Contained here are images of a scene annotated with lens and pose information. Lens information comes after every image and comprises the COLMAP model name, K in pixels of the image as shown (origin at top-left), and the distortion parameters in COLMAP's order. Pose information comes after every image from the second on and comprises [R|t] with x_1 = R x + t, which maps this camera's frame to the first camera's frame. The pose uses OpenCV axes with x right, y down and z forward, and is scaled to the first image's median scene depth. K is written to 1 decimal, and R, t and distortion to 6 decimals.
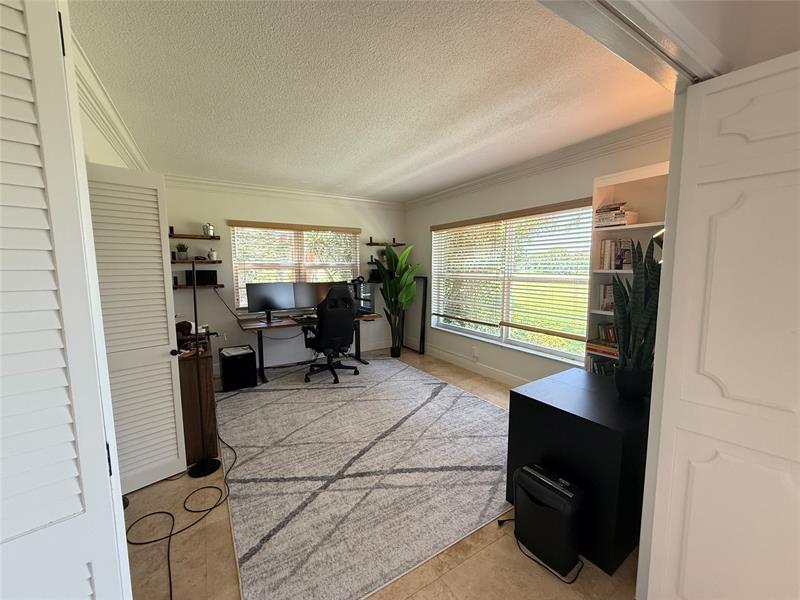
lens RADIAL K [[321.4, 0, 400.0], [0, 321.4, 300.0], [0, 0, 1]] dist [-0.000457, 0.000068]
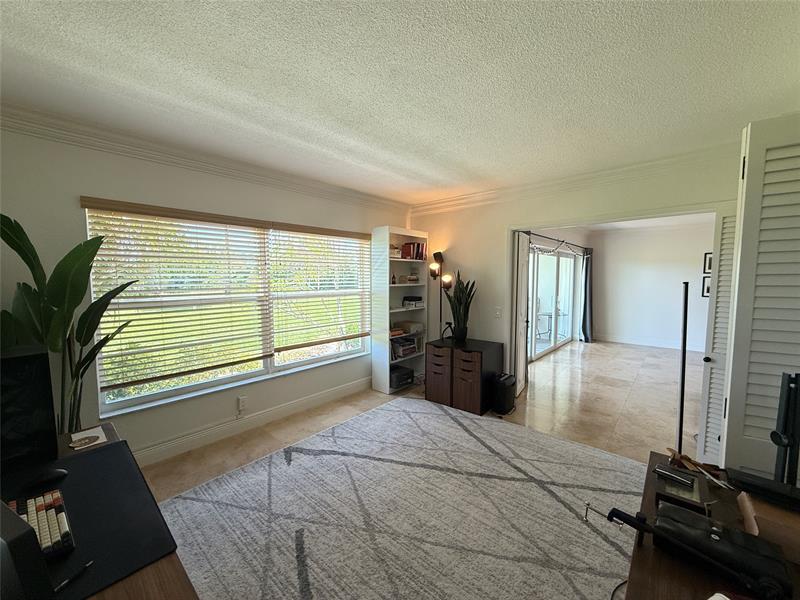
lens RADIAL K [[321.4, 0, 400.0], [0, 321.4, 300.0], [0, 0, 1]] dist [-0.000457, 0.000068]
pose [[-0.293363, -0.057676, 0.954260, -0.860793], [0.106169, 0.990038, 0.092477, -0.153723], [-0.950088, 0.128442, -0.284317, 1.357469]]
